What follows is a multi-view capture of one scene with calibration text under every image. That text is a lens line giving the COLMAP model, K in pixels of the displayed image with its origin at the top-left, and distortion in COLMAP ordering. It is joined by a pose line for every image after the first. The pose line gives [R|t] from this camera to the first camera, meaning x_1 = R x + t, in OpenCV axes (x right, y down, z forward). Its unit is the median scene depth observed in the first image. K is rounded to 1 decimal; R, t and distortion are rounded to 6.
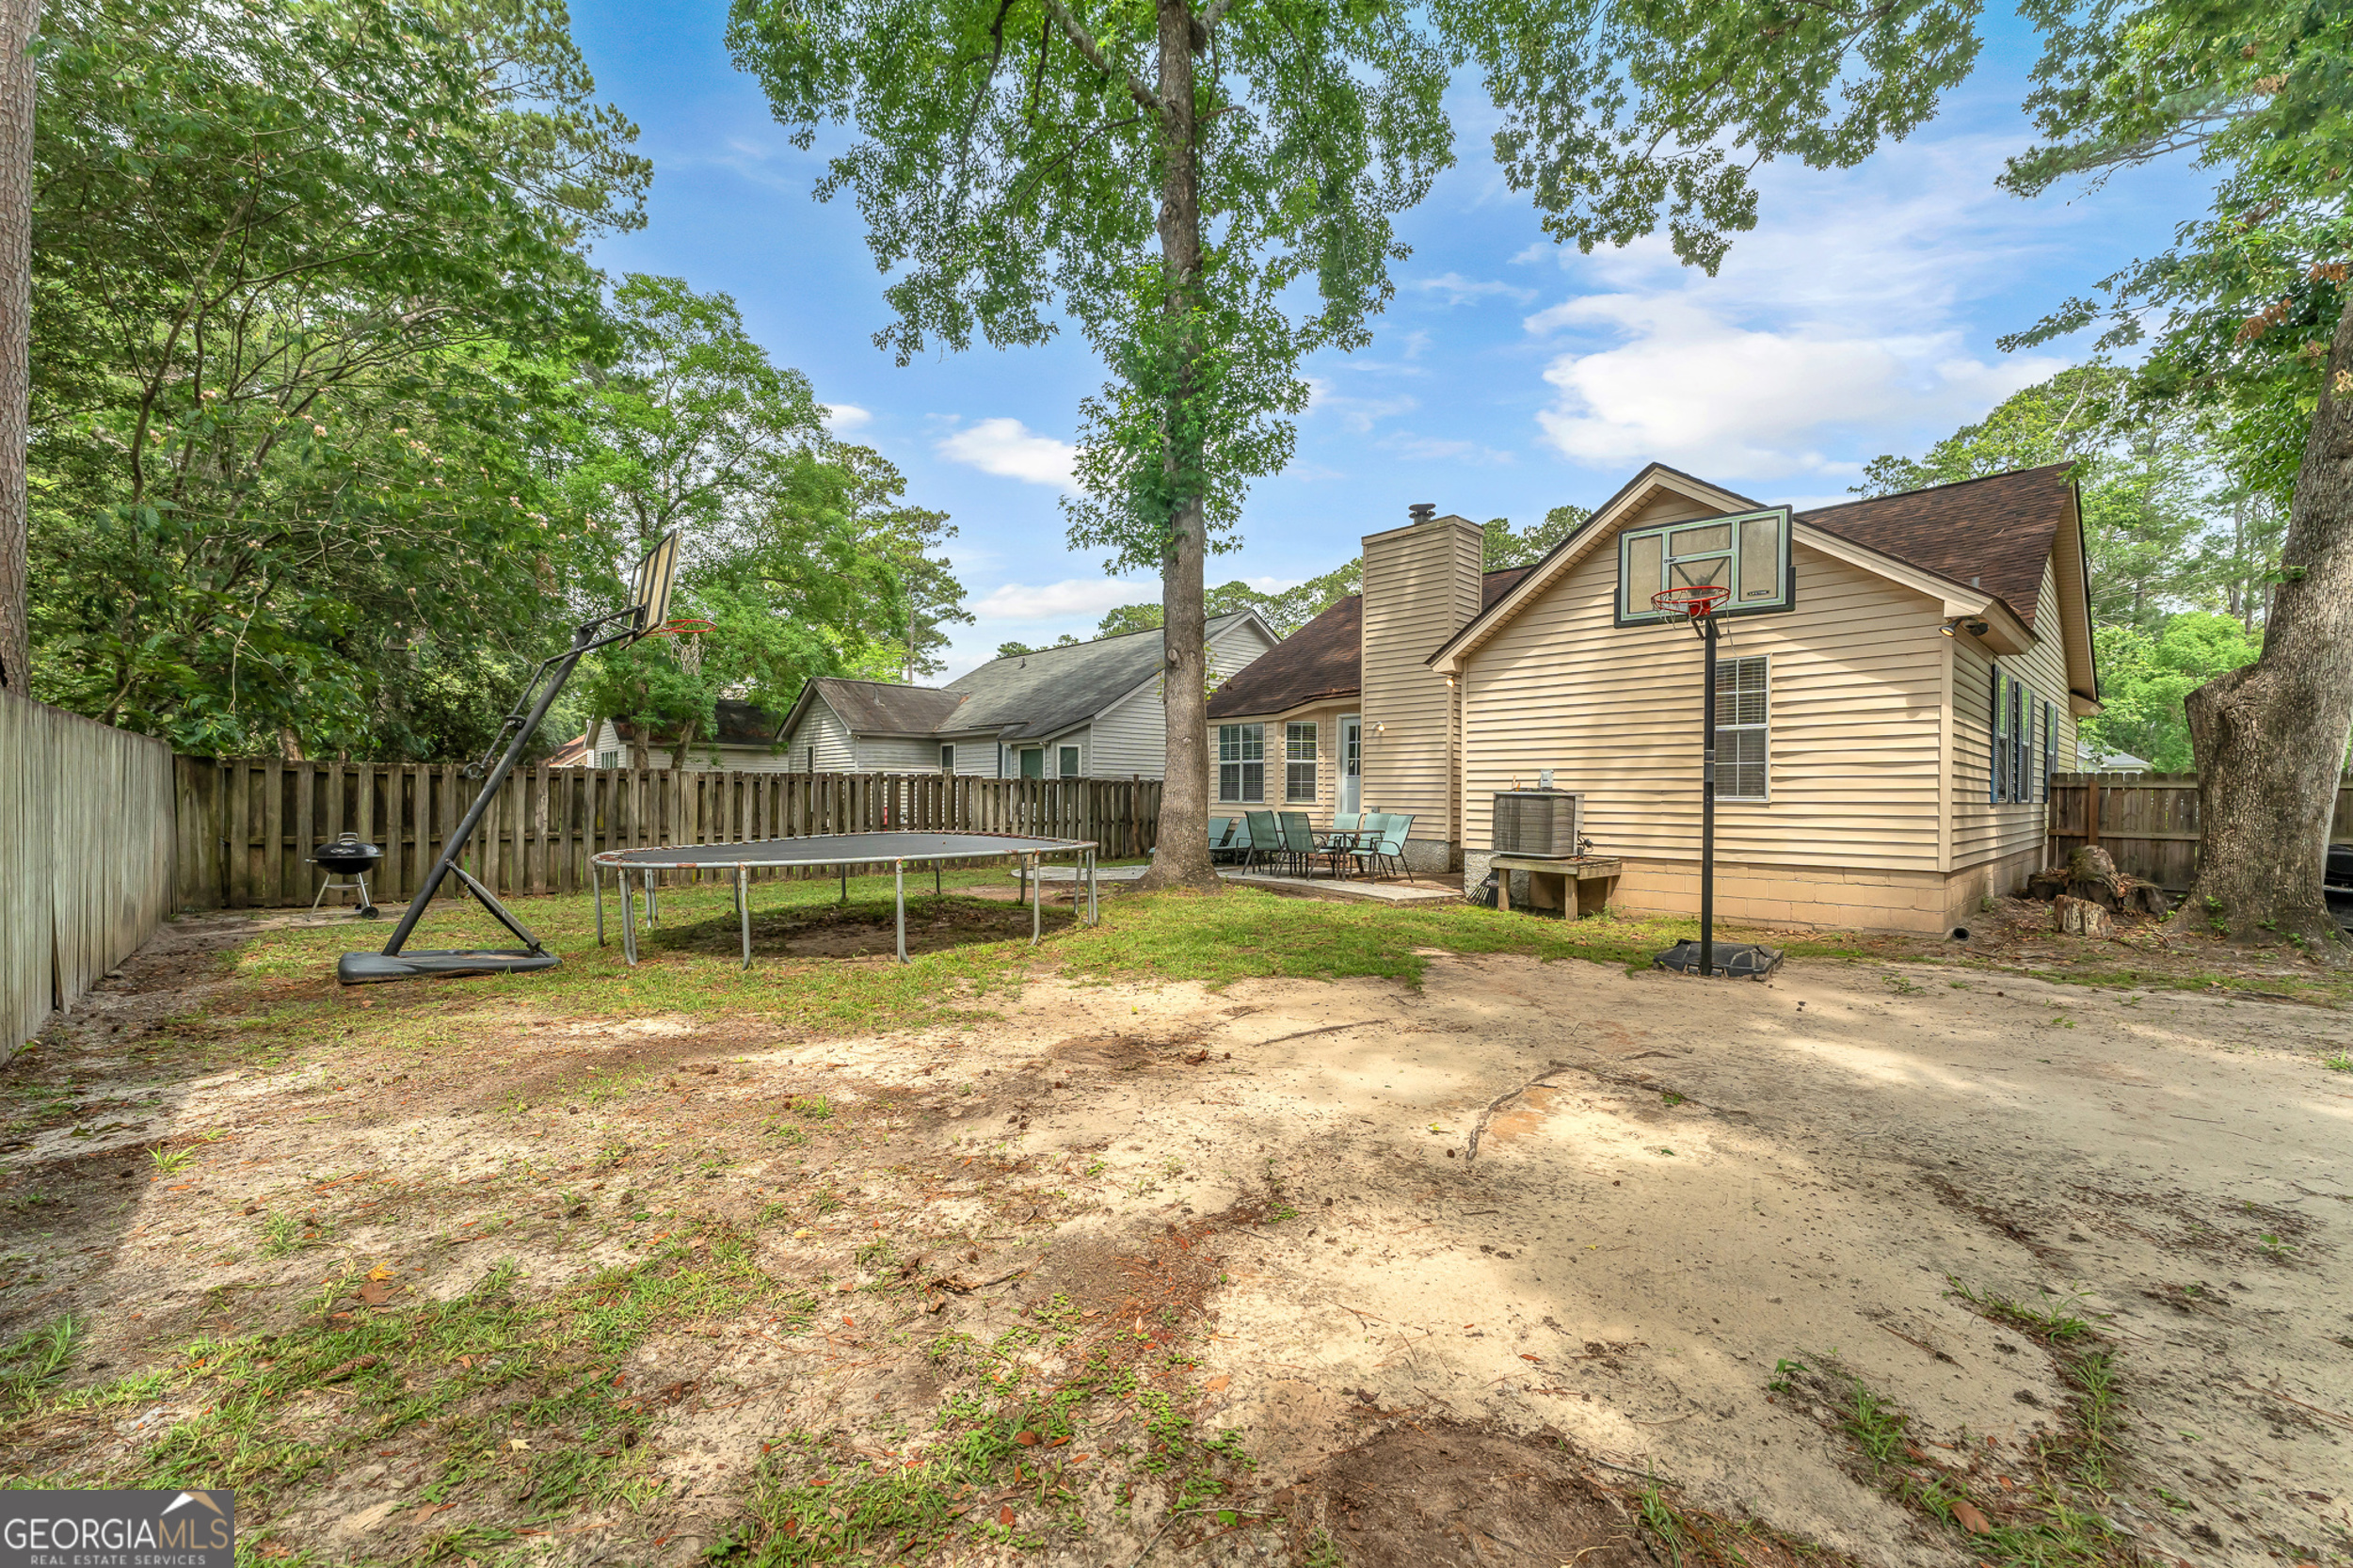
lens RADIAL K [[941.8, 0, 1197.7], [0, 941.8, 795.9], [0, 0, 1]] dist [-0.000188, 0.000112]
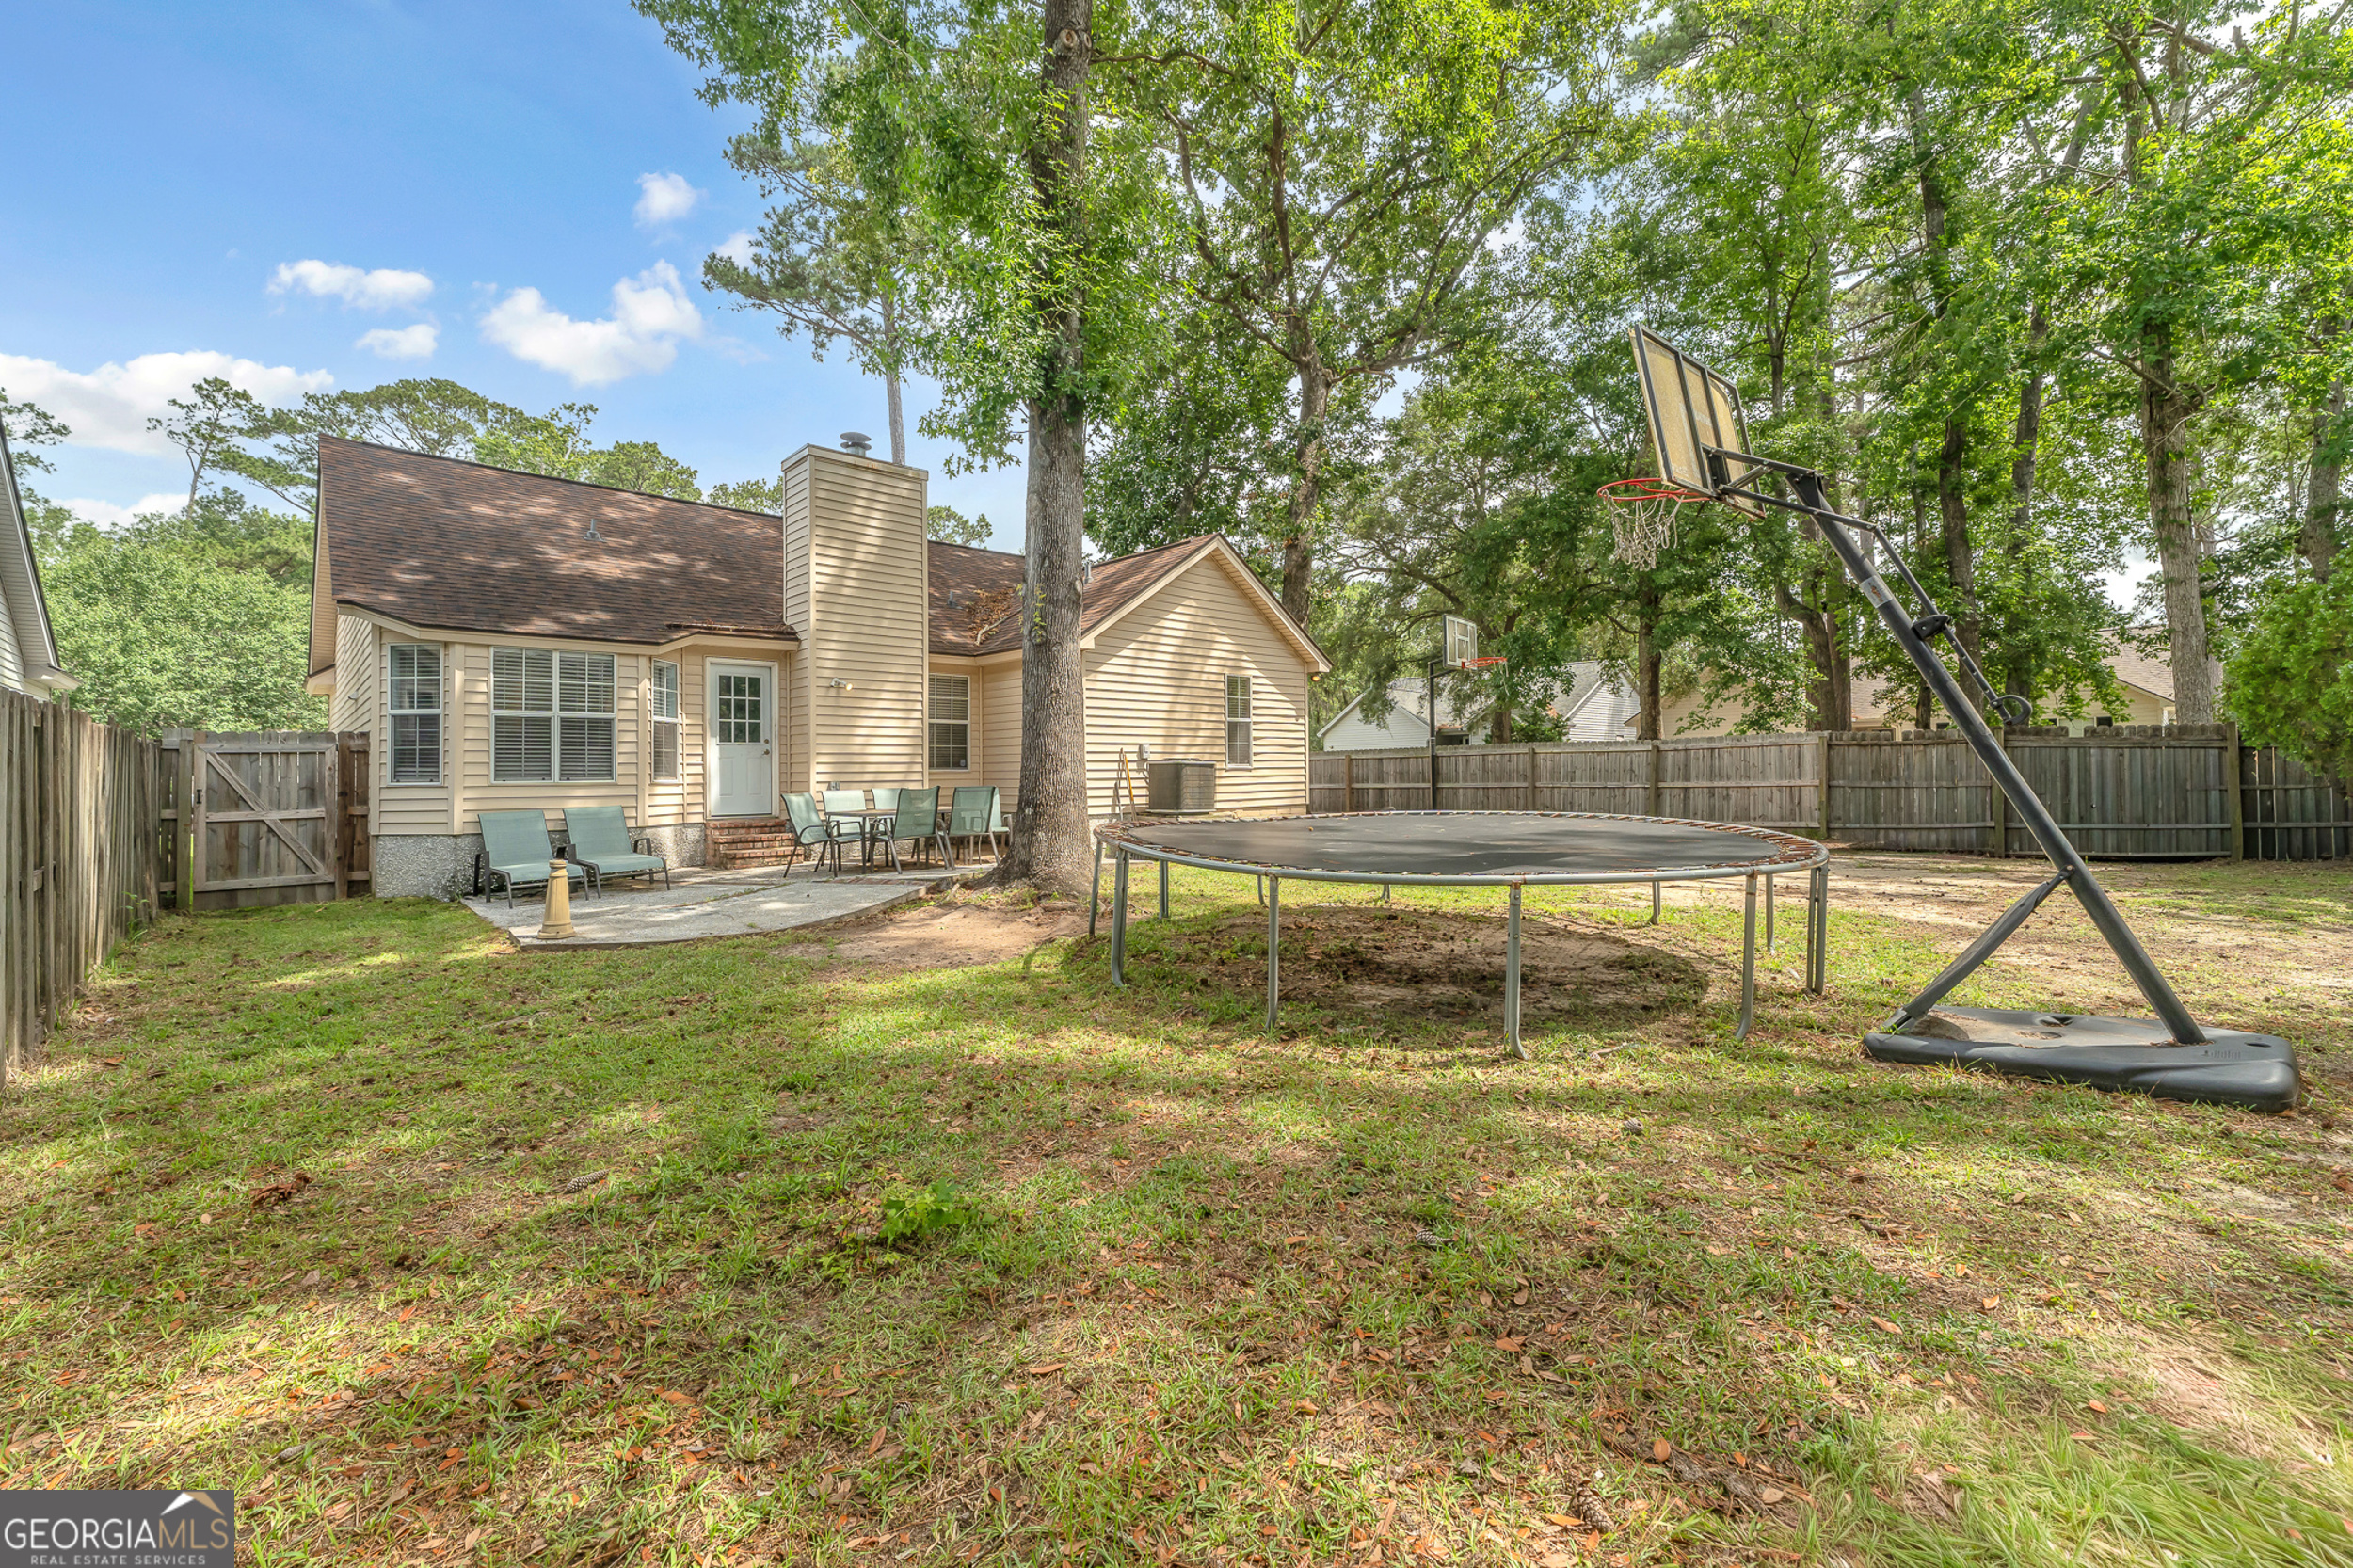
lens RADIAL K [[934.5, 0, 1177.3], [0, 934.5, 767.8], [0, 0, 1]] dist [-0.000638, -0.000016]
pose [[0.002334, -0.002997, 0.999993, -0.698936], [0.011945, 0.999924, 0.002969, 0.000582], [-0.999926, 0.011938, 0.002370, 0.787445]]
